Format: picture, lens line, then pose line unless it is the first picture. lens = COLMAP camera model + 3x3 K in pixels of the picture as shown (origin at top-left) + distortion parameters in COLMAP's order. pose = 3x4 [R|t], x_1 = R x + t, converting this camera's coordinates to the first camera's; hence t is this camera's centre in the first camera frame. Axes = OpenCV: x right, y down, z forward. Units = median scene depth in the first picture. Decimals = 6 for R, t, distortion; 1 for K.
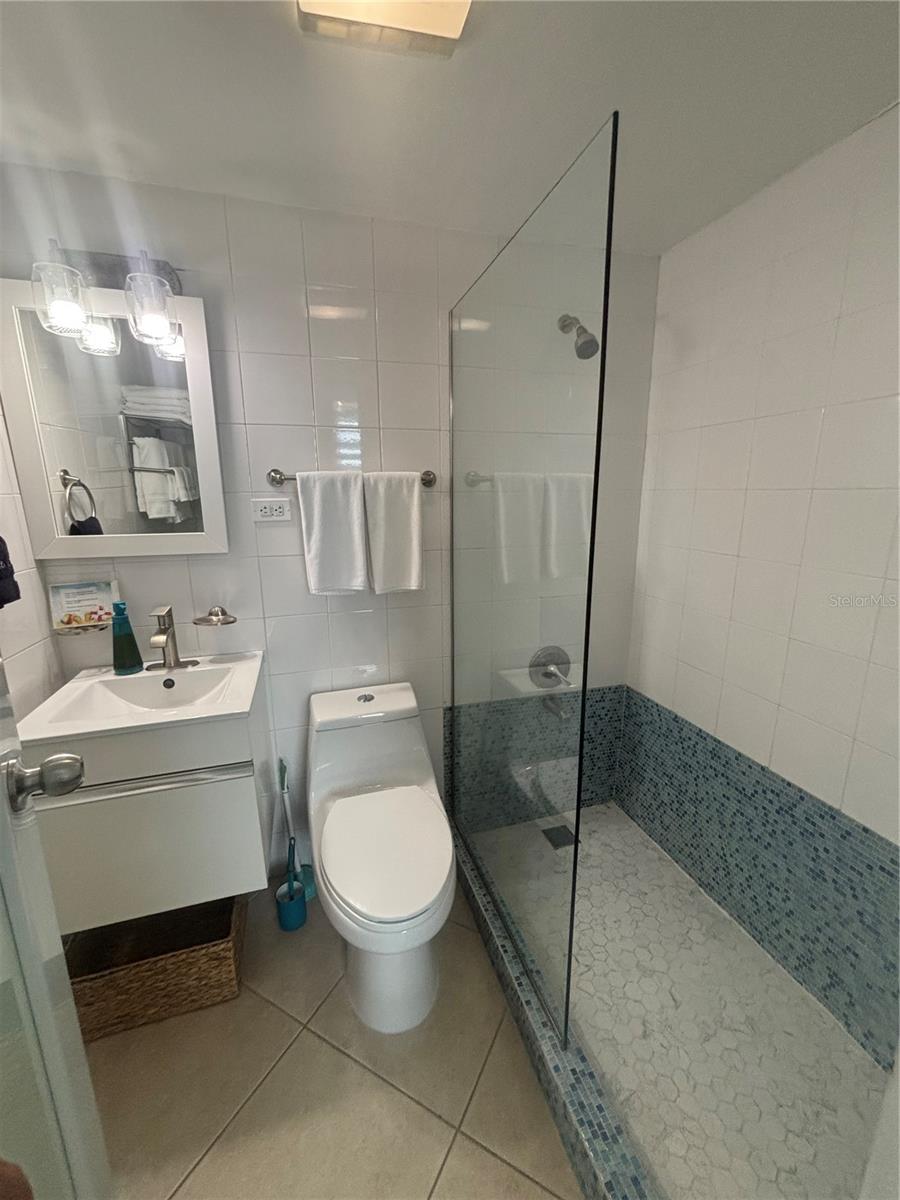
lens RADIAL K [[480.7, 0, 445.9], [0, 480.7, 609.2], [0, 0, 1]] dist [-0.003717, 0.000561]
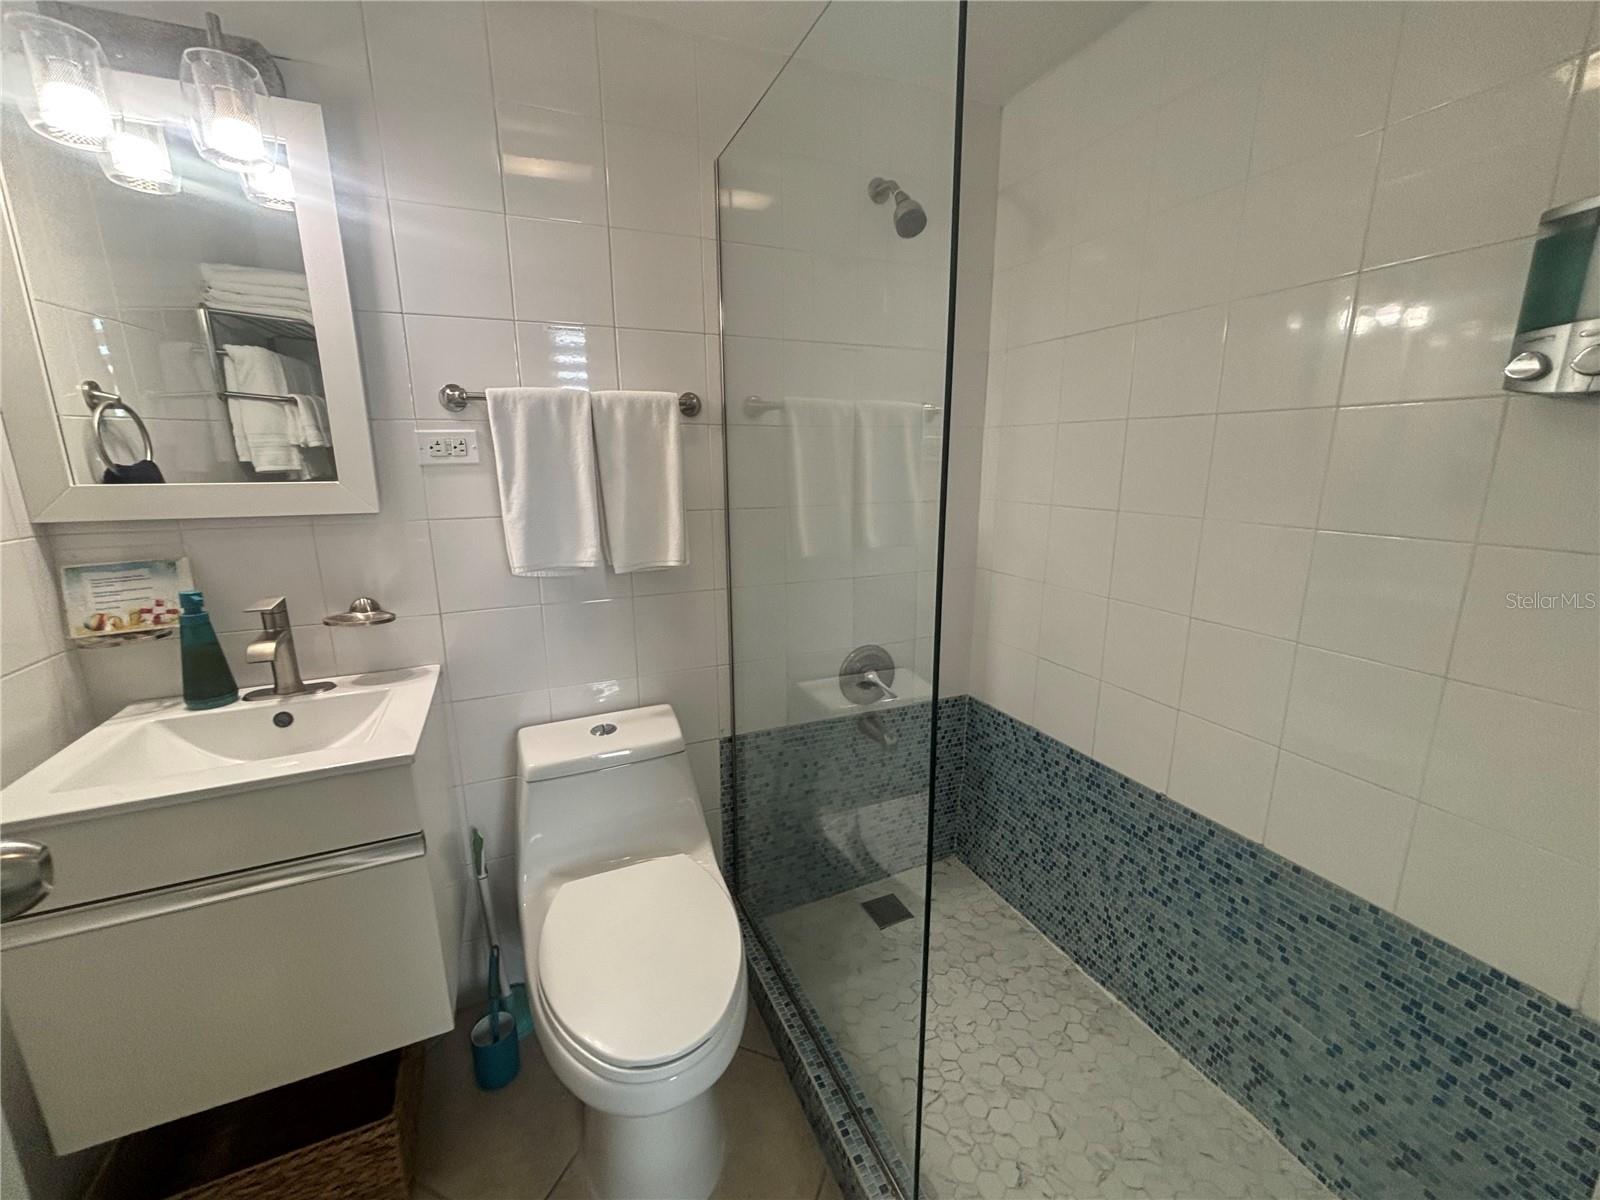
lens RADIAL K [[641.0, 0, 794.6], [0, 641.0, 607.7], [0, 0, 1]] dist [-0.003717, 0.000561]
pose [[0.992030, -0.025714, 0.123347, -0.008657], [0.026643, 0.999628, -0.005893, 0.029523], [-0.123150, 0.009132, 0.992346, 0.080220]]
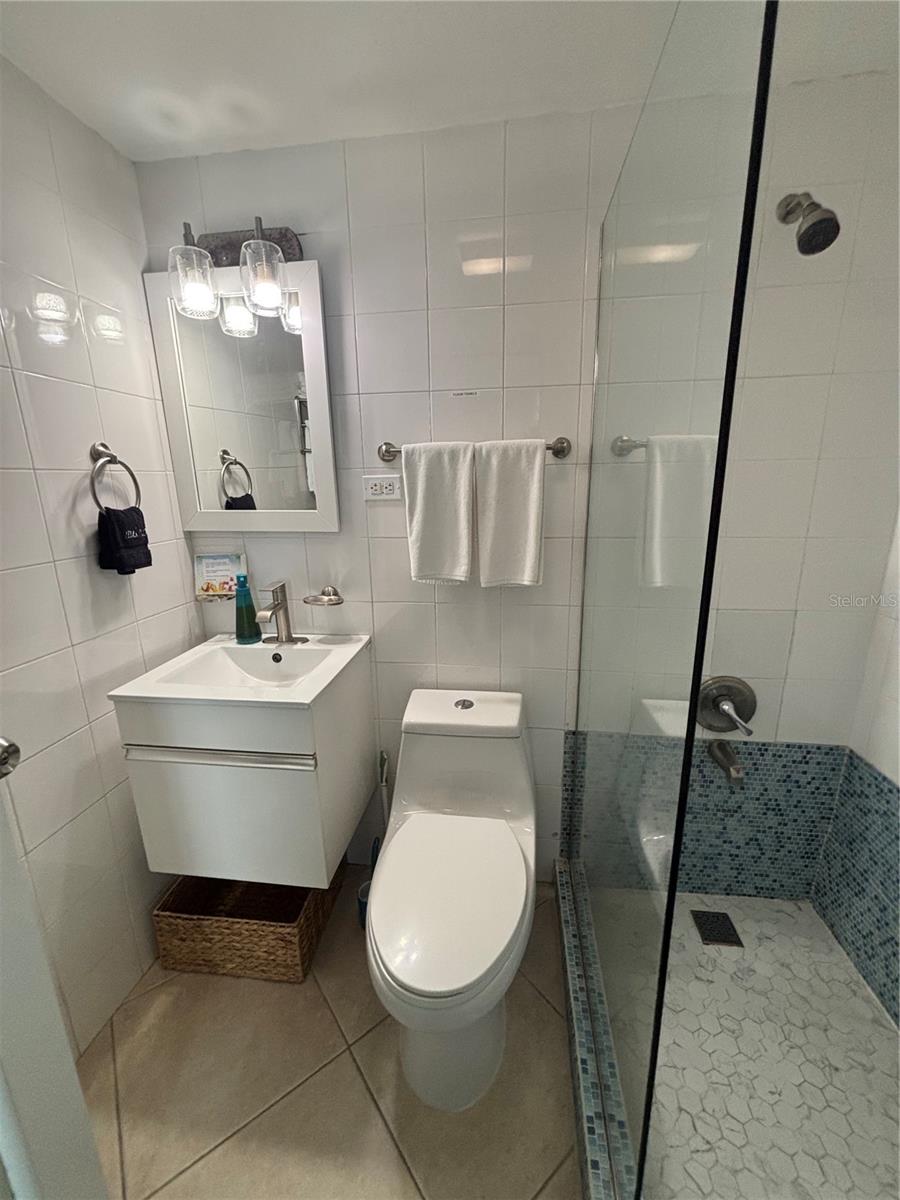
lens RADIAL K [[480.7, 0, 444.3], [0, 480.7, 604.6], [0, 0, 1]] dist [-0.003717, 0.000561]
pose [[0.912316, 0.097235, -0.397774, 0.138436], [-0.087558, 0.995254, 0.042469, -0.031149], [0.400015, -0.003916, 0.916500, 0.199934]]
